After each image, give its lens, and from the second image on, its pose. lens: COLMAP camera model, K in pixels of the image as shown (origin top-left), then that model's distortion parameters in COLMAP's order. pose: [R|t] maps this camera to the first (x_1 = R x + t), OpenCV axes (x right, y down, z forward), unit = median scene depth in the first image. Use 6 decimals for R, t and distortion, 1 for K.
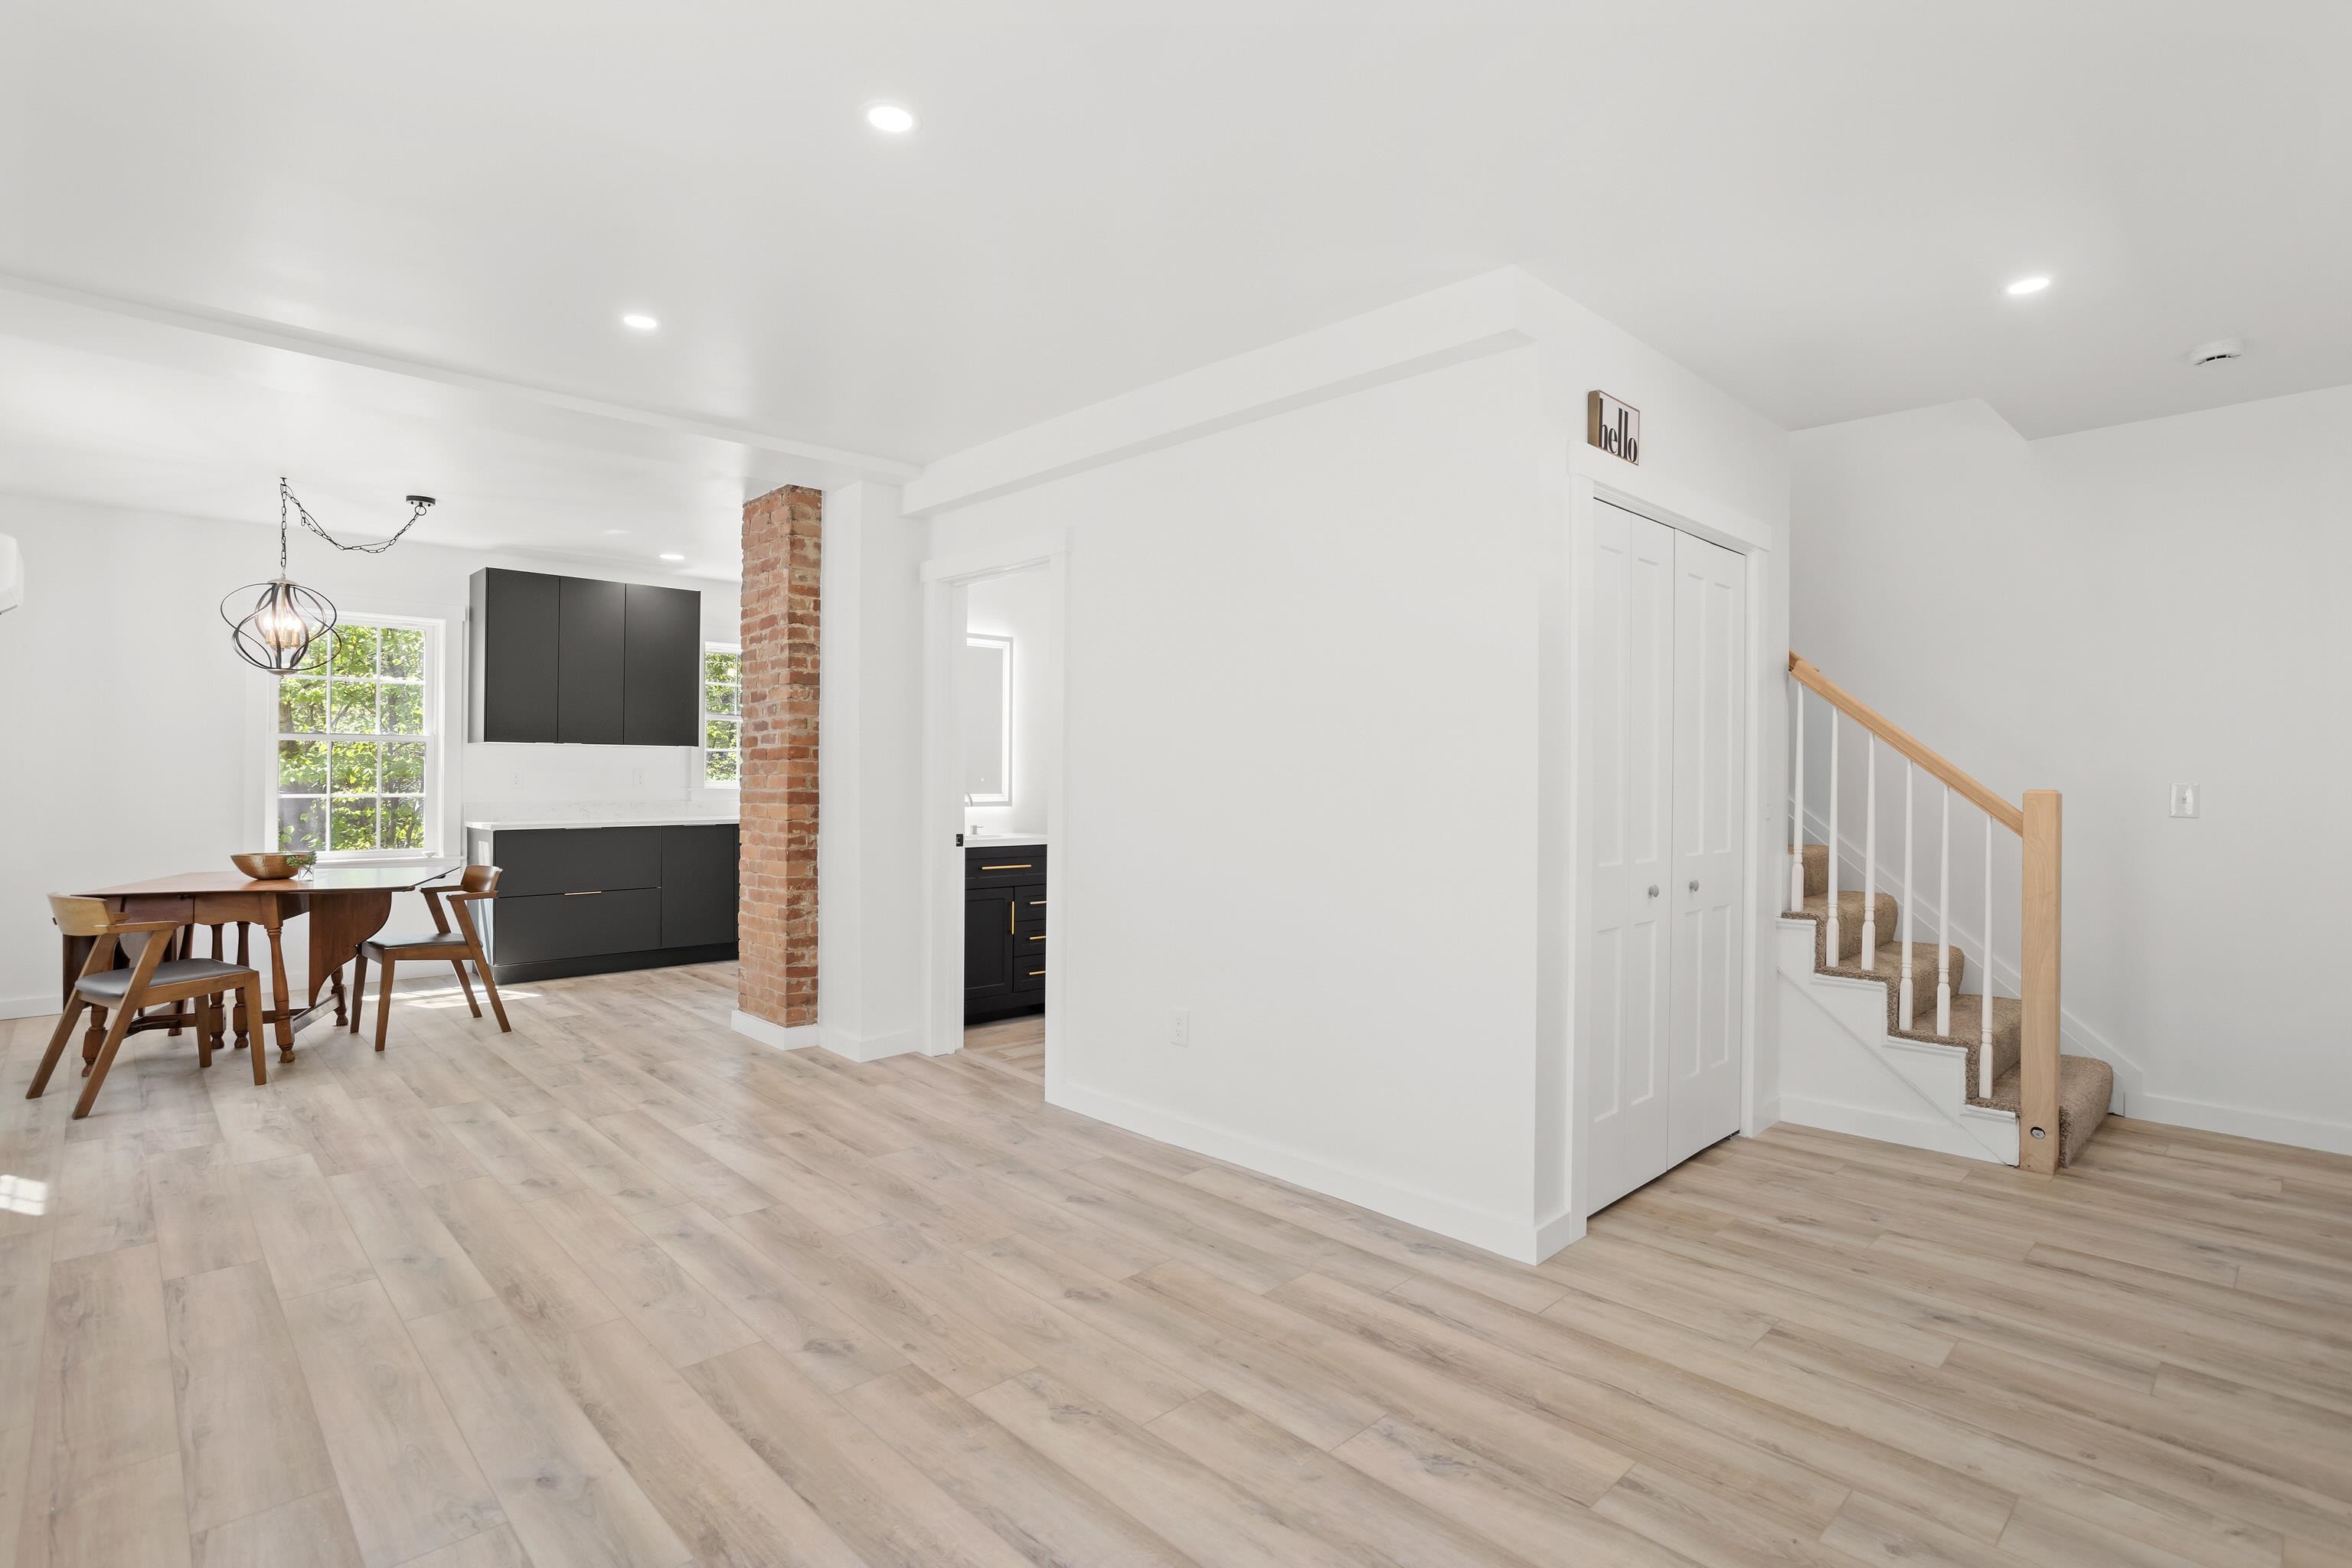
lens RADIAL K [[1143.7, 0, 1164.2], [0, 1143.7, 769.7], [0, 0, 1]] dist [-0.030126, 0.015203]
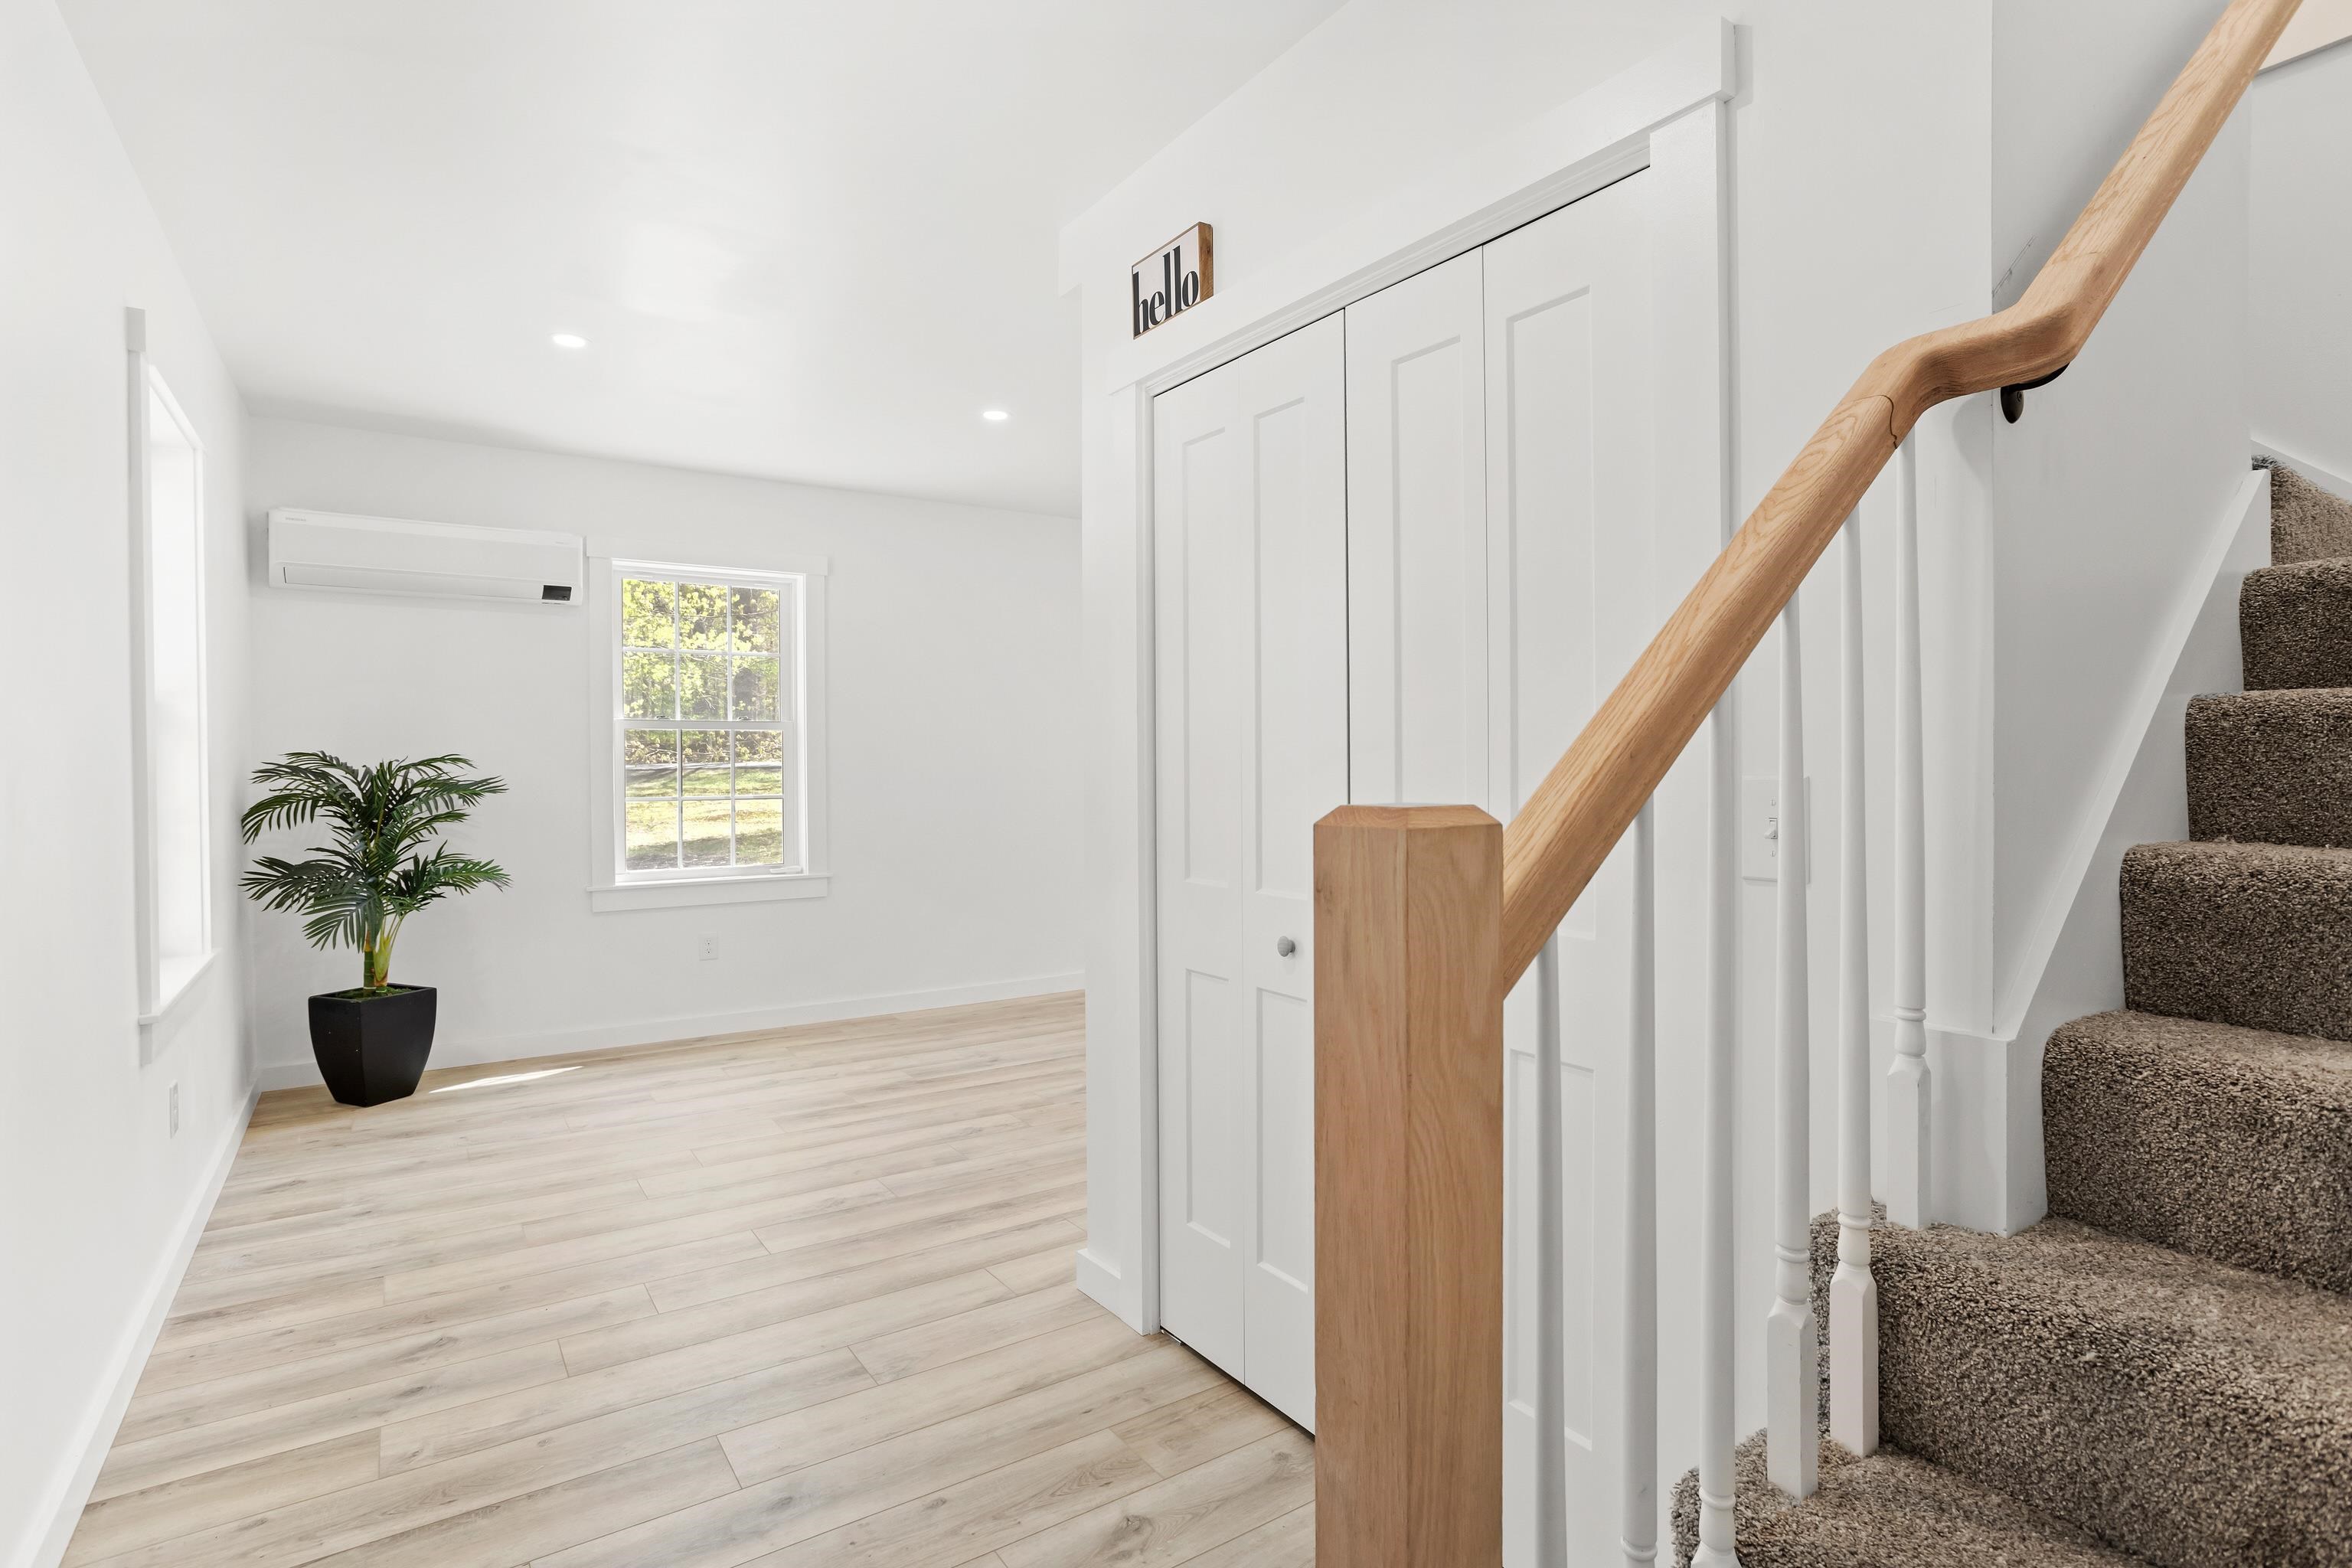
lens RADIAL K [[1143.7, 0, 1189.1], [0, 1143.7, 777.7], [0, 0, 1]] dist [-0.030126, 0.015203]
pose [[-0.143935, 0.012756, -0.989505, 1.104666], [0.007815, 0.999900, 0.011753, 0.006167], [0.989556, -0.006042, -0.144020, 1.099365]]
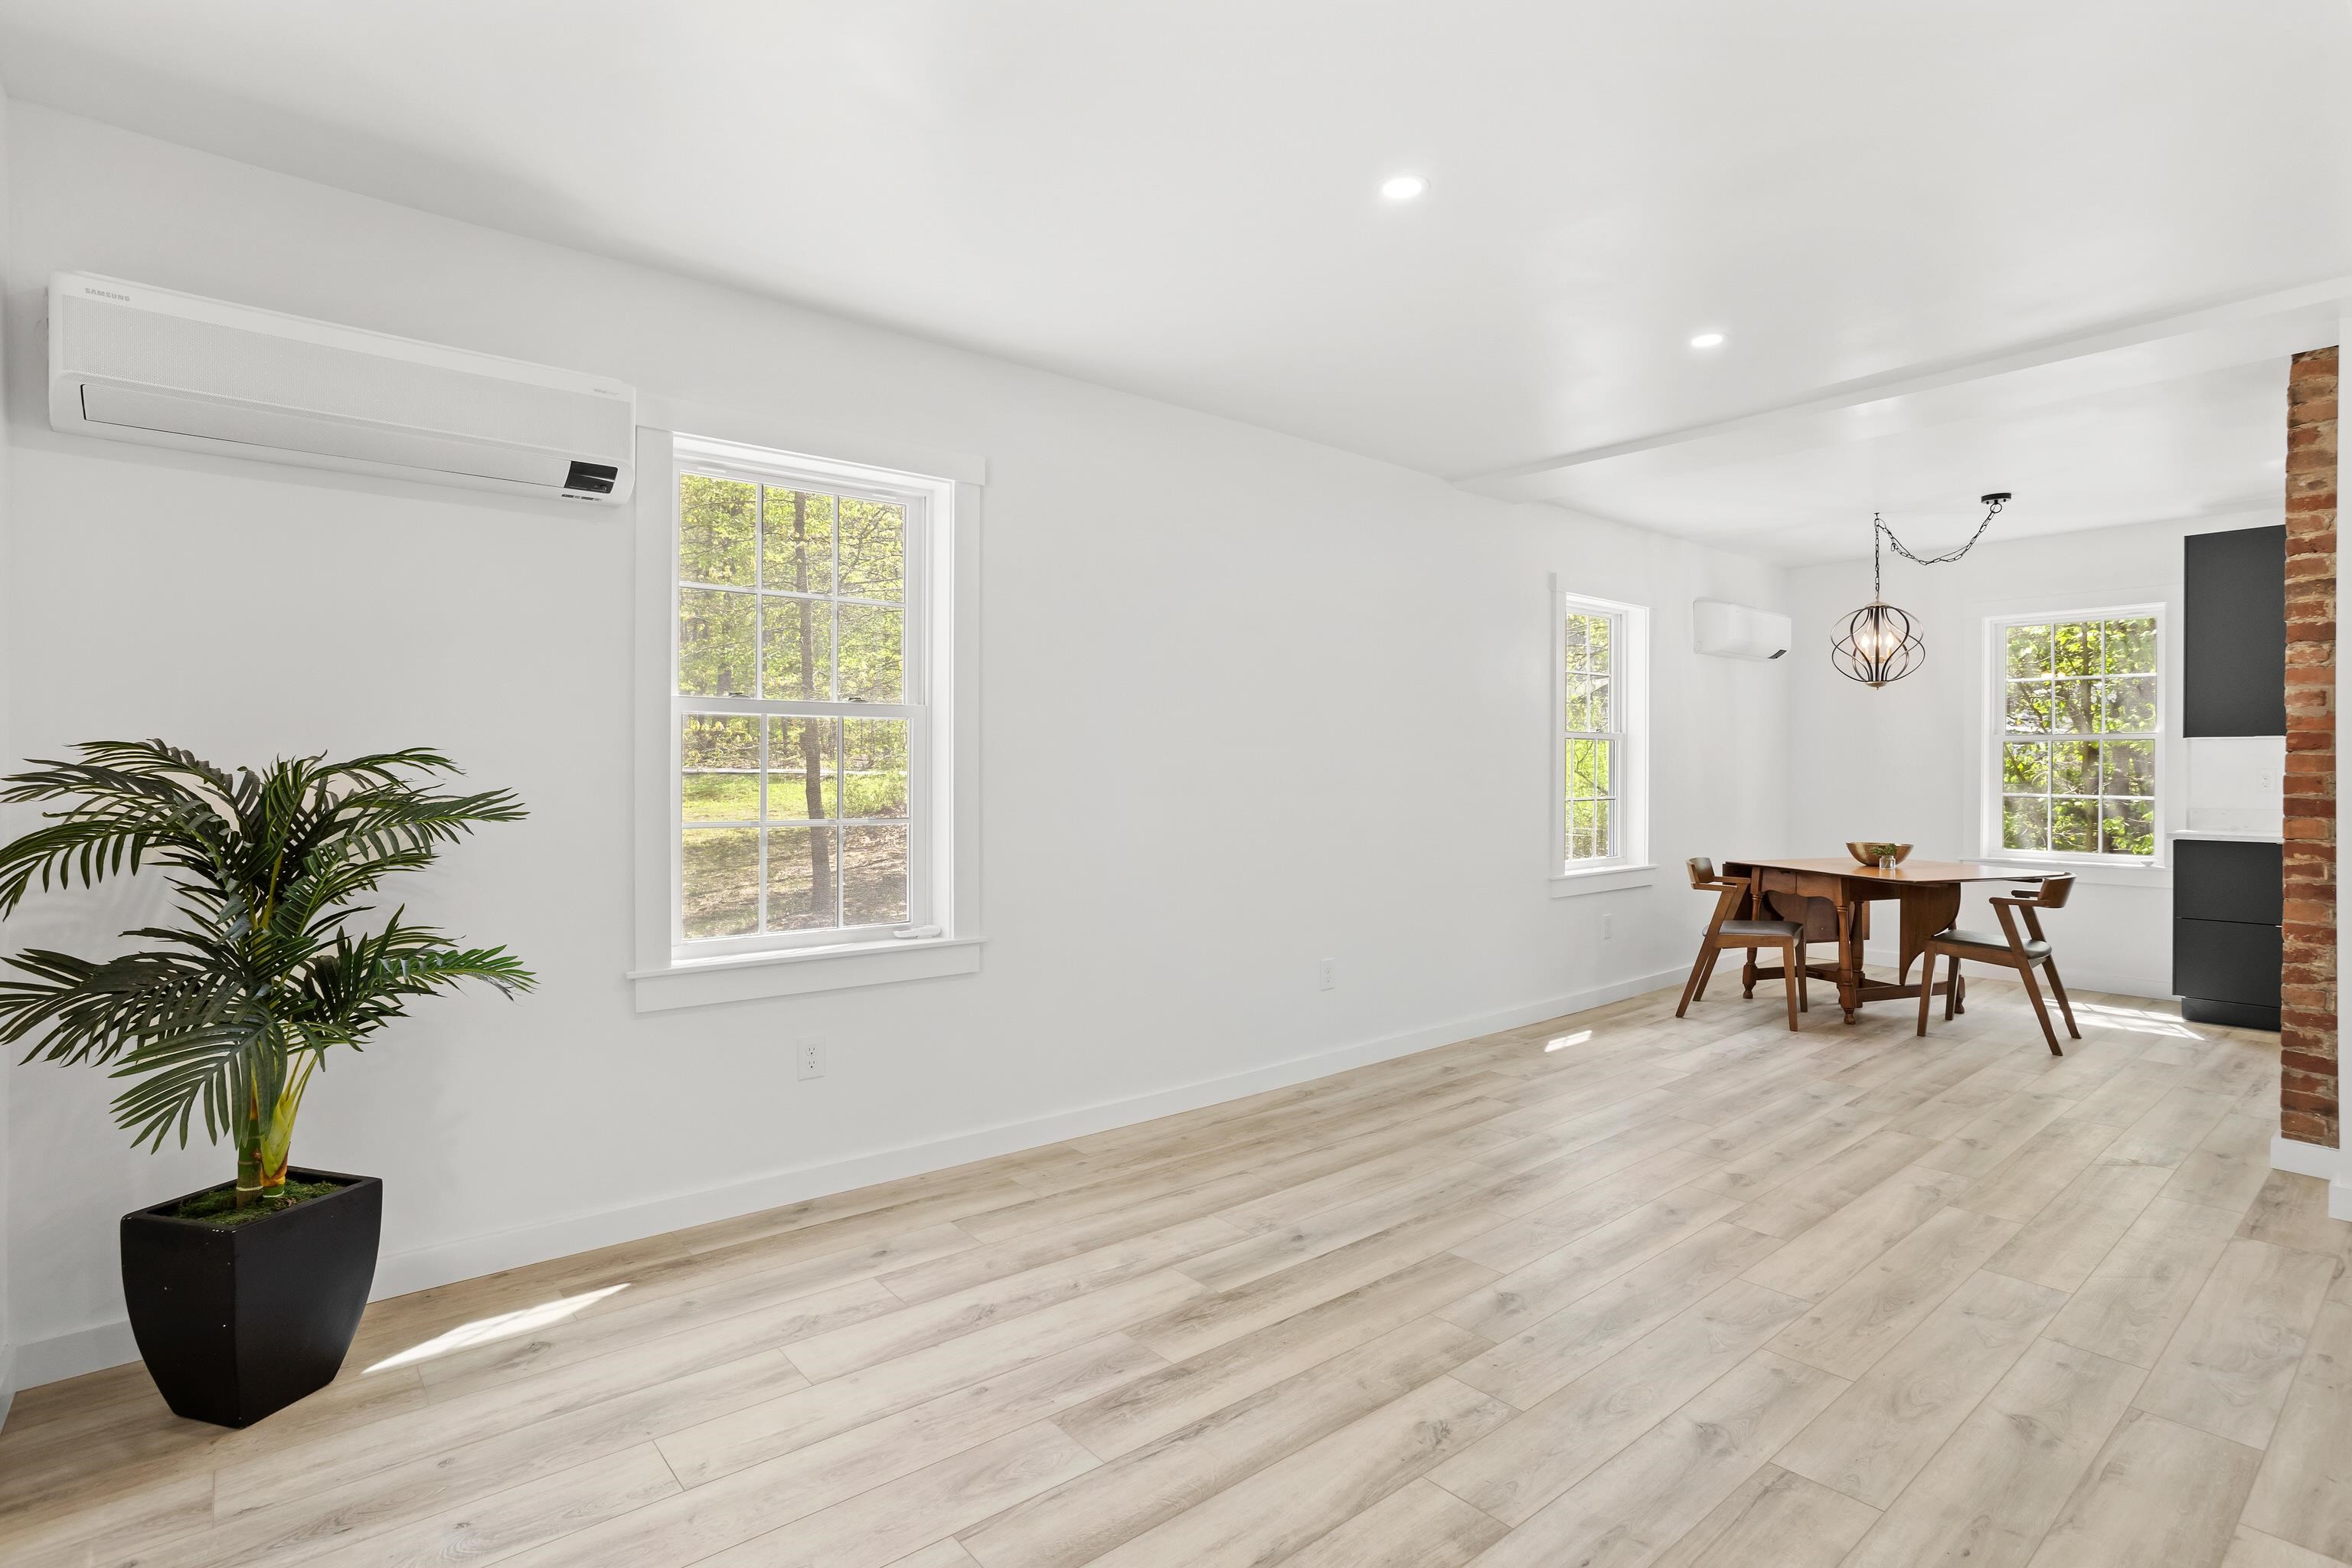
lens RADIAL K [[1143.7, 0, 1197.8], [0, 1143.7, 780.0], [0, 0, 1]] dist [-0.030126, 0.015203]
pose [[-0.046051, 0.003595, -0.998933, 0.615474], [0.002307, 0.999991, 0.003492, 0.006710], [0.998936, -0.002143, -0.046059, 0.586549]]
